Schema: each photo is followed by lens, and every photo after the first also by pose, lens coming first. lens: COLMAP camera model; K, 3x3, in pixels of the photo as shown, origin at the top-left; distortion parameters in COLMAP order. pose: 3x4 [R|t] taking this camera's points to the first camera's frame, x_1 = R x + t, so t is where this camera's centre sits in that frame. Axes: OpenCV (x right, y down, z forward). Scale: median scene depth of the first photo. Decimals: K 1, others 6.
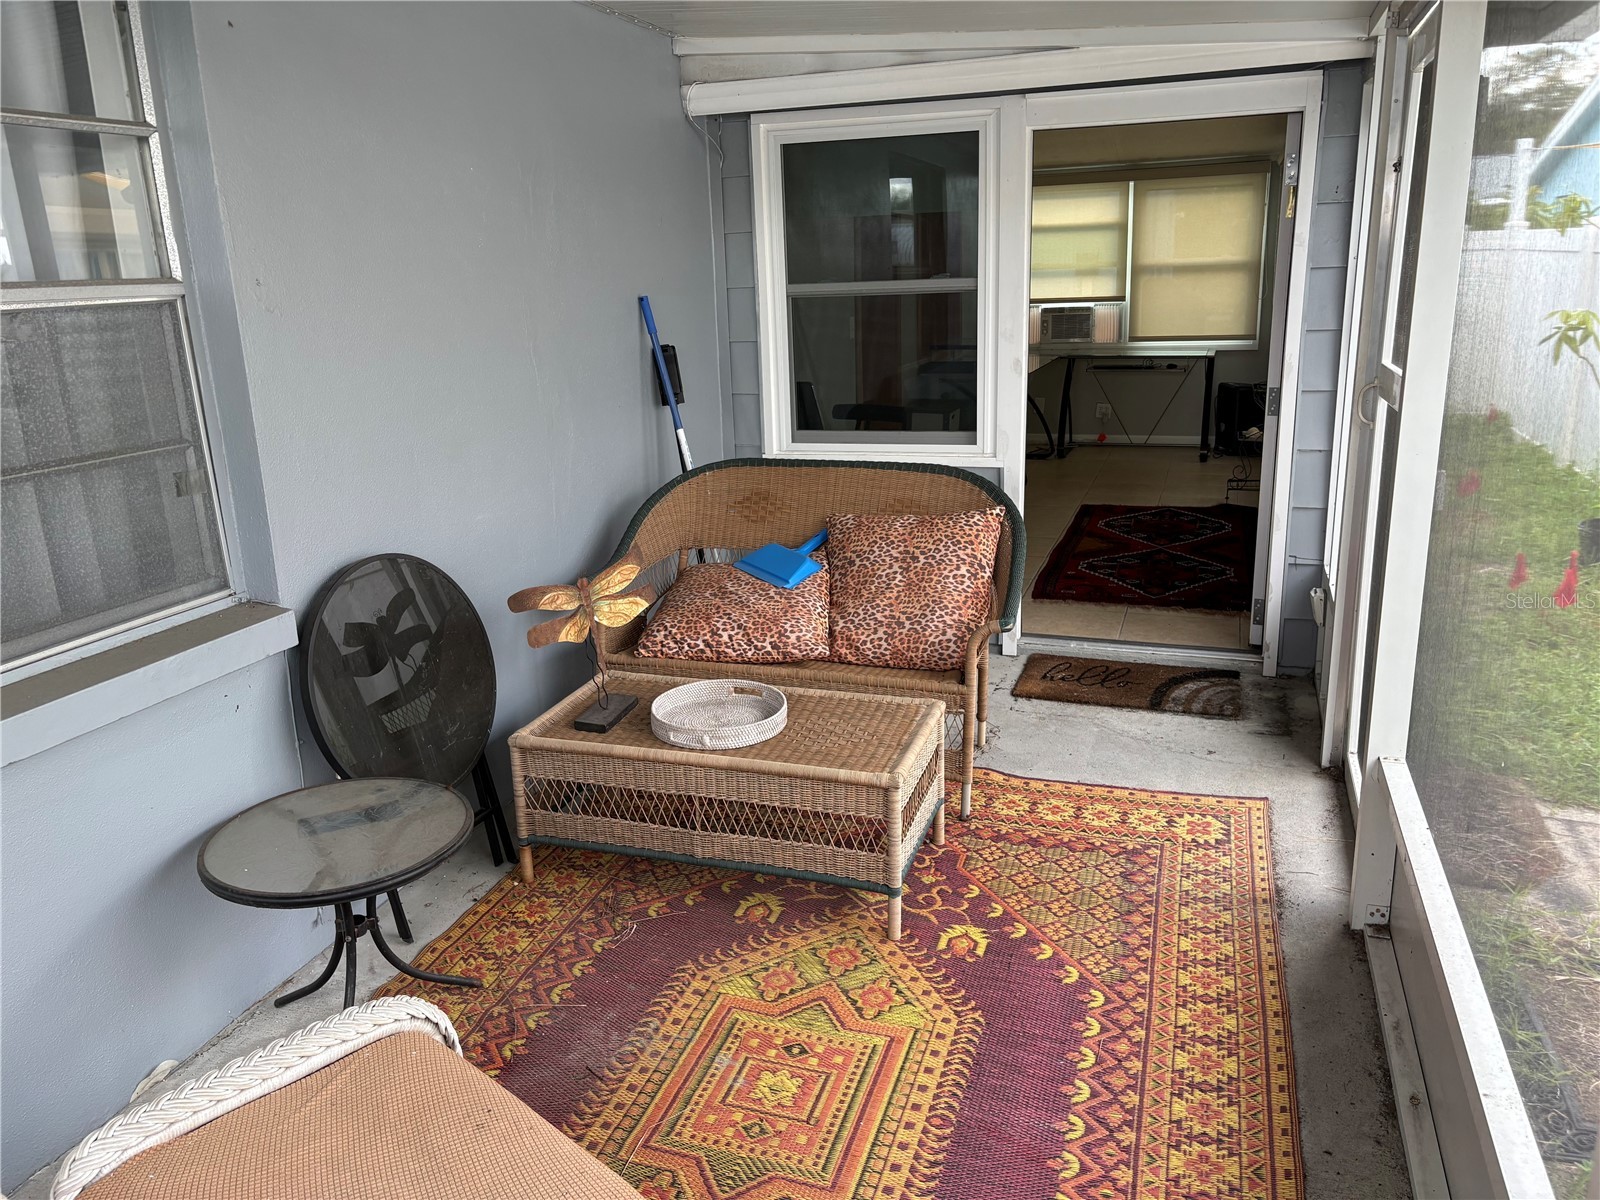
lens RADIAL K [[1205.4, 0, 793.0], [0, 1205.4, 605.2], [0, 0, 1]] dist [0.111458, -0.158941]
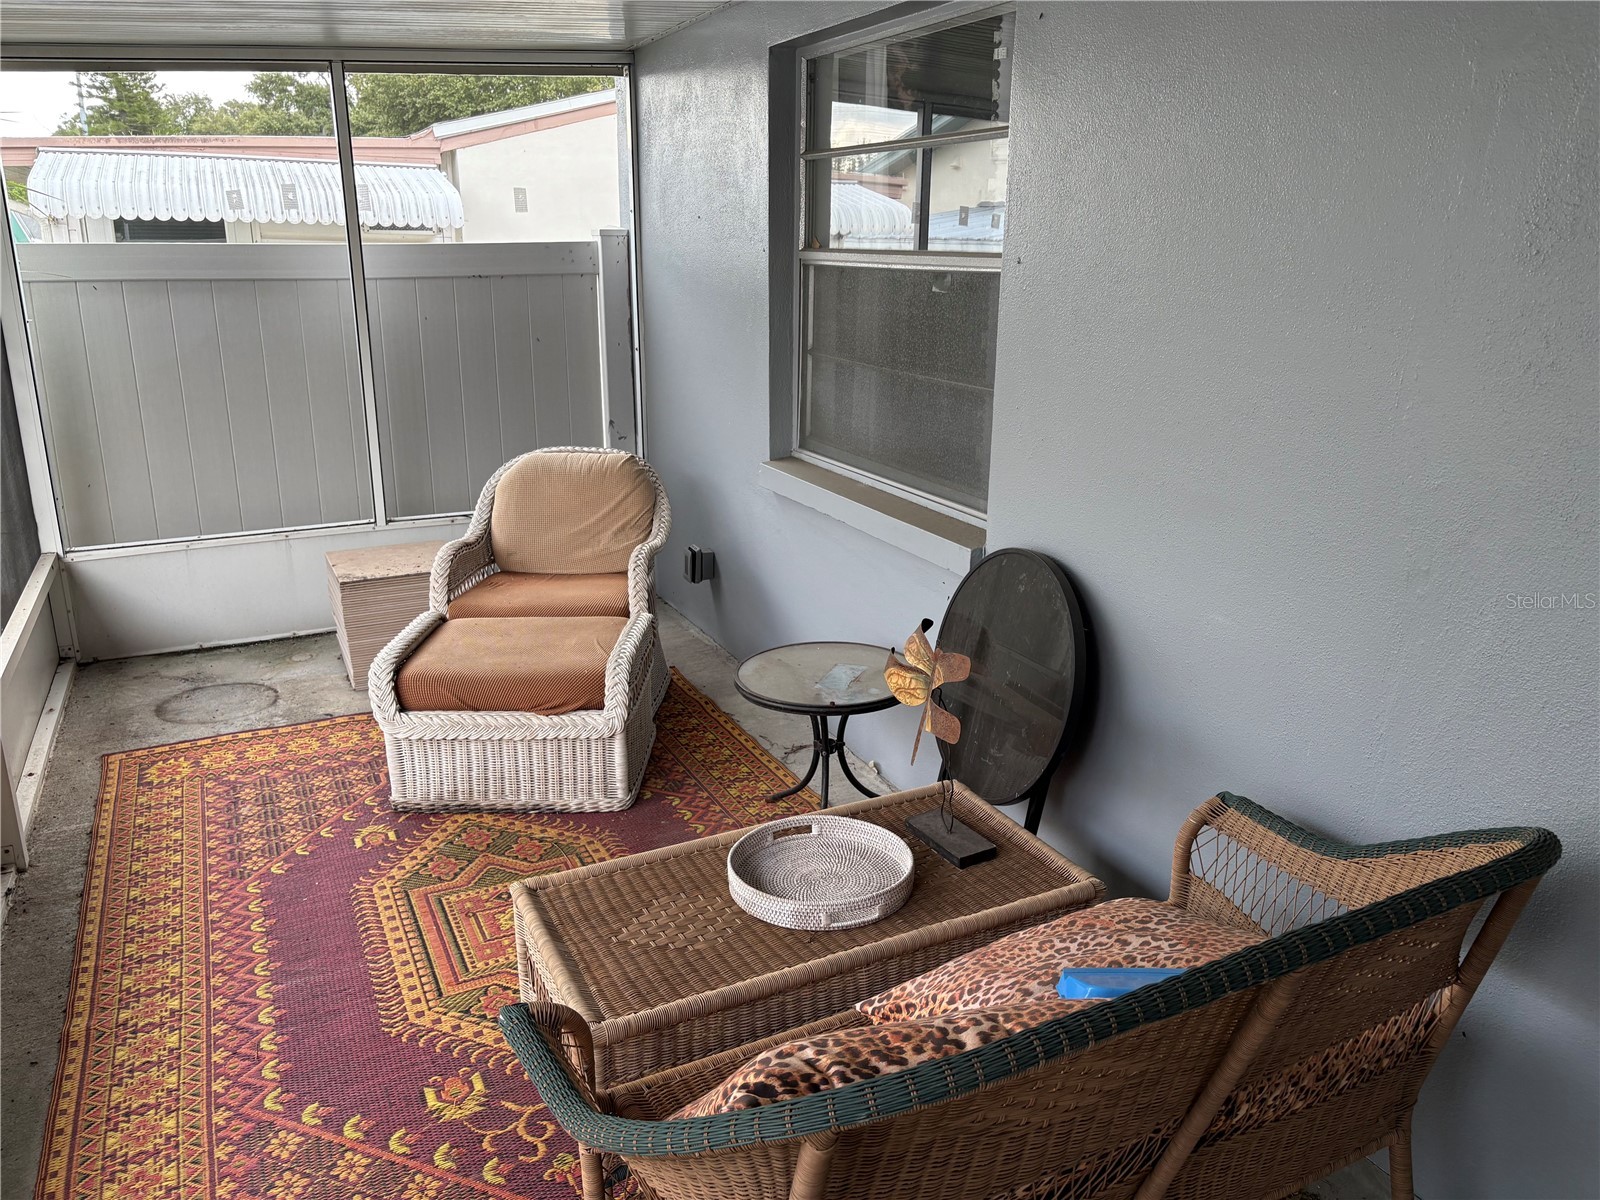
lens RADIAL K [[1209.1, 0, 800.0], [0, 1209.1, 600.0], [0, 0, 1]] dist [0.061889, -0.074988]
pose [[-0.717057, 0.223404, -0.660242, 0.464324], [-0.176065, 0.858470, 0.481694, -0.466917], [0.674411, 0.461648, -0.576238, 1.551439]]
